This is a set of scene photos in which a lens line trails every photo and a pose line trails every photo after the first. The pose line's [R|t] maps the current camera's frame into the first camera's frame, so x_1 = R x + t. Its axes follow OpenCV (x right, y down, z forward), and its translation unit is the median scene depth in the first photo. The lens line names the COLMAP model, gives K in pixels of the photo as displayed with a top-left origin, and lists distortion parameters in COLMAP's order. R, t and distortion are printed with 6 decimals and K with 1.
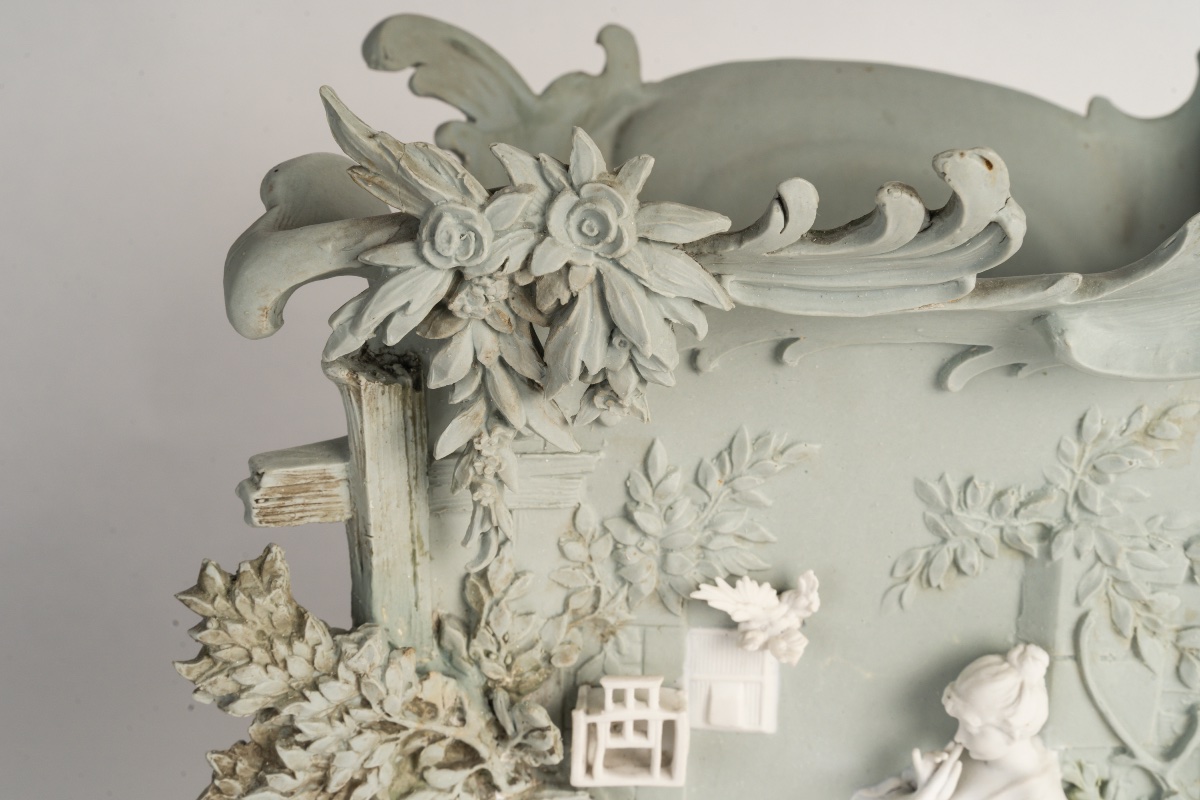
lens RADIAL K [[1750.8, 0, 600.1], [0, 1750.8, 403.1], [0, 0, 1]] dist [0.019517, 0.000000]
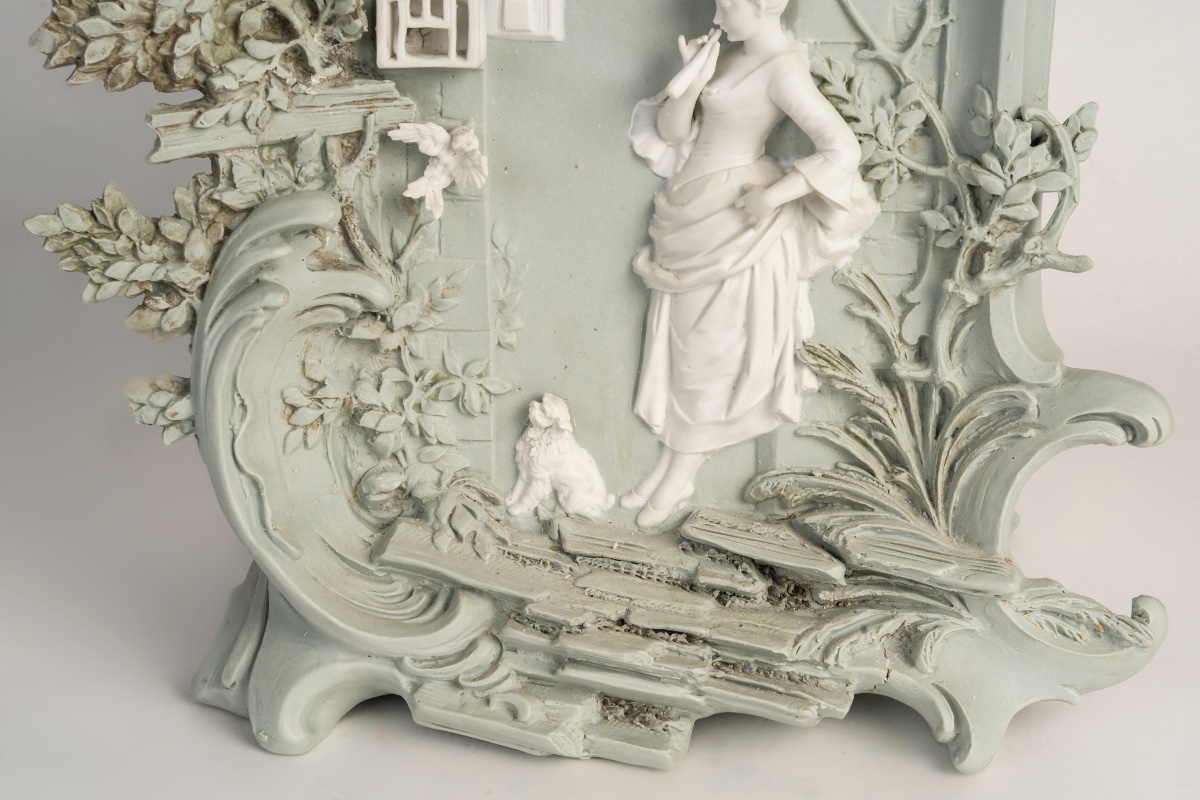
lens RADIAL K [[1846.3, 0, 641.9], [0, 1846.3, 371.2], [0, 0, 1]] dist [0.003571, 0.000000]
pose [[0.999725, -0.000128, 0.023441, 0.130900], [0.001373, 0.998588, -0.053107, 0.495637], [-0.023401, 0.053125, 0.998314, -0.191673]]
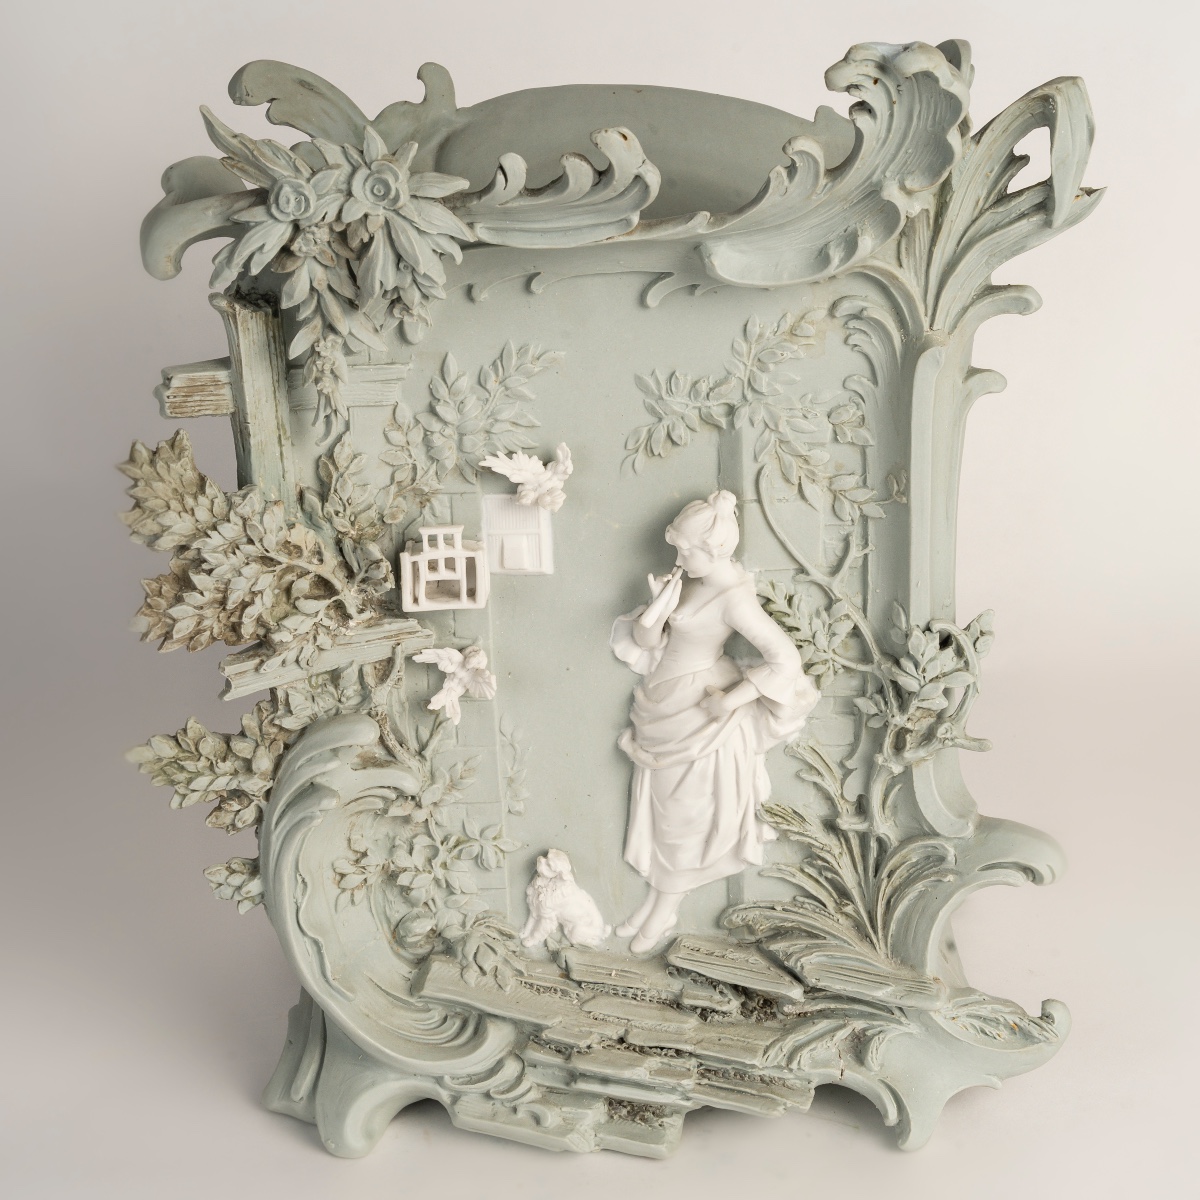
lens RADIAL K [[2300.6, 0, 633.4], [0, 2300.6, 589.9], [0, 0, 1]] dist [0.009146, 0.000000]
pose [[0.998692, -0.044439, 0.025280, 0.124481], [0.044265, 0.998992, 0.007403, 0.202959], [-0.025584, -0.006274, 0.999653, -0.853402]]
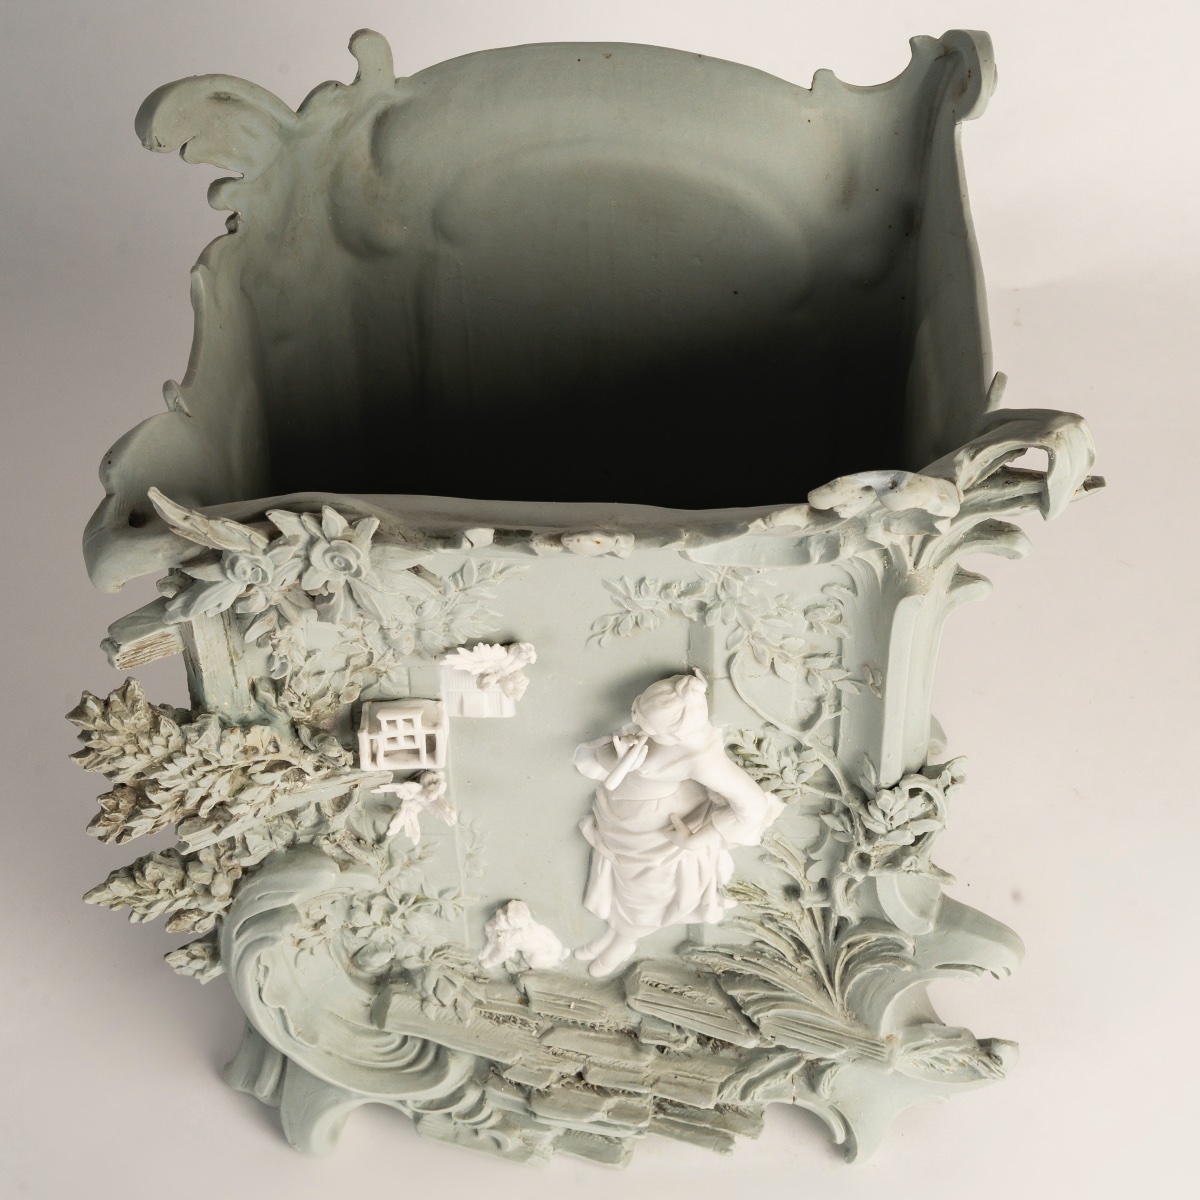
lens RADIAL K [[3150.2, 0, 648.0], [0, 3150.2, 510.4], [0, 0, 1]] dist [0.023442, 0.000000]
pose [[0.998524, -0.044392, 0.031285, 0.142061], [0.024784, 0.885055, 0.464827, -1.121291], [-0.048323, -0.463366, 0.884849, -1.104434]]
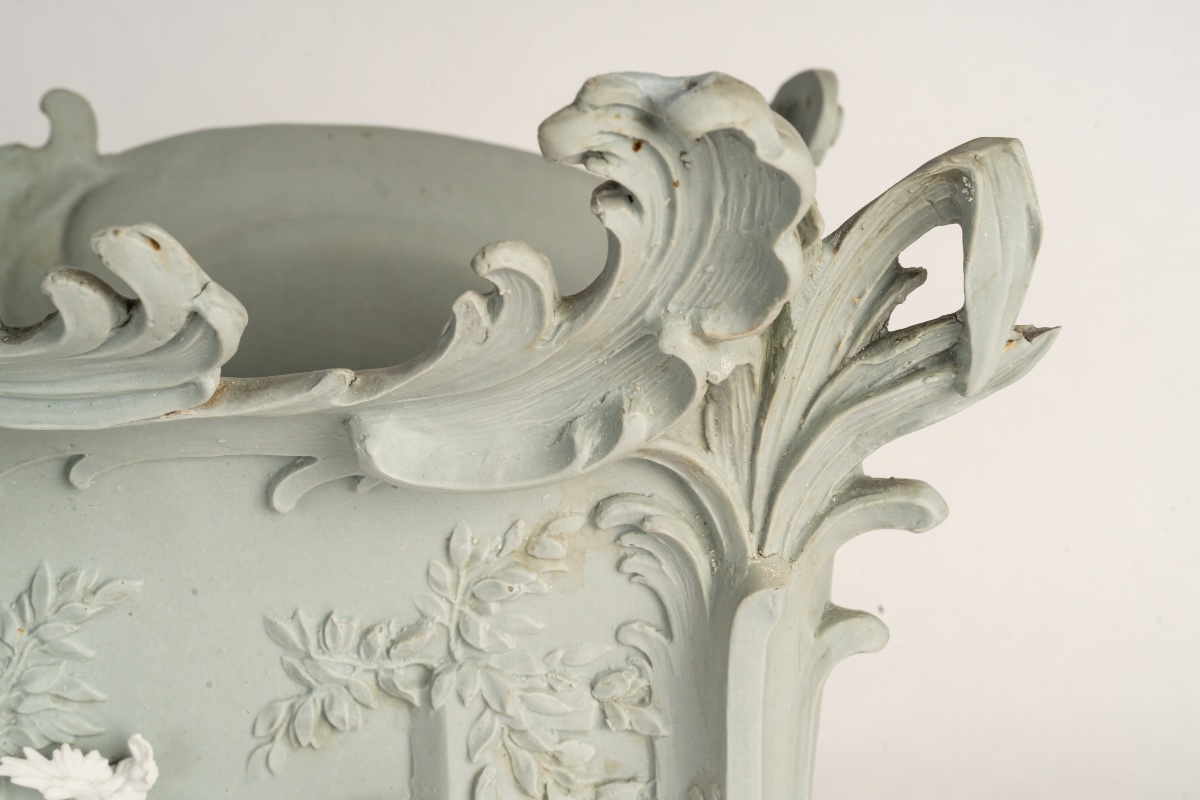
lens RADIAL K [[1921.0, 0, 652.7], [0, 1921.0, 362.6], [0, 0, 1]] dist [0.018048, 0.000000]
pose [[0.997546, -0.031312, 0.062629, 0.311742], [0.035805, 0.996765, -0.071955, -0.005169], [-0.060173, 0.074021, 0.995440, 0.068681]]
